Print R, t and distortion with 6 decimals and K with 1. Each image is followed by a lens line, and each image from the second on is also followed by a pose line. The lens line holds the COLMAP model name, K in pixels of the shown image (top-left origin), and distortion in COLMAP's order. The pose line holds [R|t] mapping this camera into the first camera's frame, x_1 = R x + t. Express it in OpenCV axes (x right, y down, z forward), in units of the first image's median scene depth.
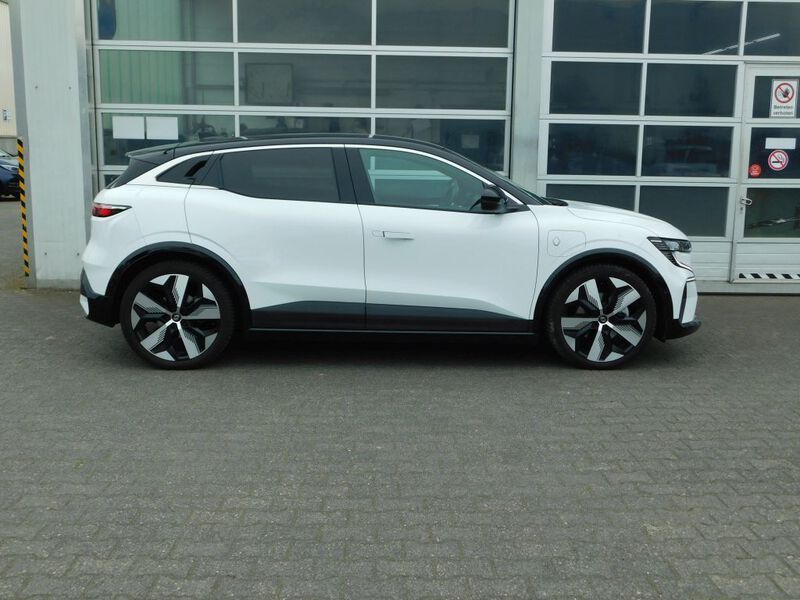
lens RADIAL K [[832.6, 0, 402.0], [0, 832.6, 299.3], [0, 0, 1]] dist [0.007949, 0.000000]
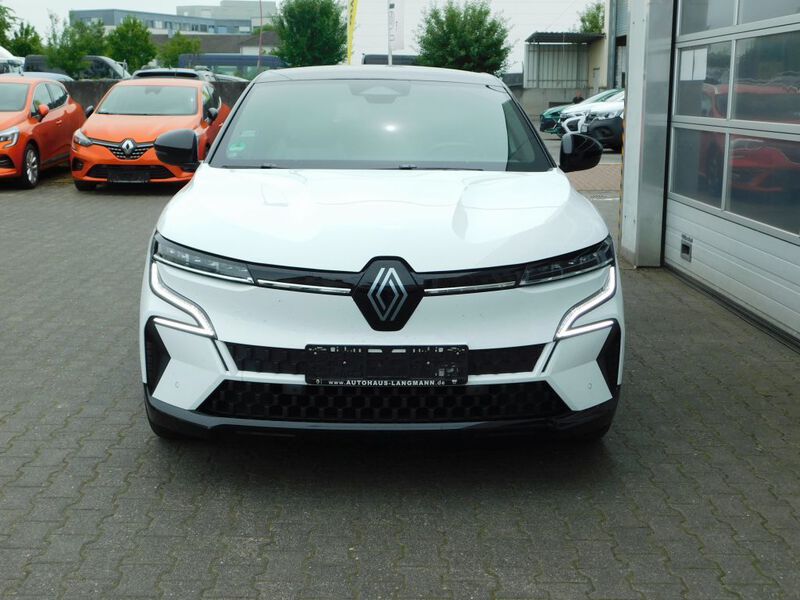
lens RADIAL K [[1055.1, 0, 399.7], [0, 1055.1, 298.0], [0, 0, 1]] dist [0.009828, 0.000000]
pose [[-0.011103, 0.174896, -0.984524, 1.032639], [-0.177989, 0.968516, 0.174059, -0.187249], [0.983970, 0.177167, 0.020376, 1.176745]]
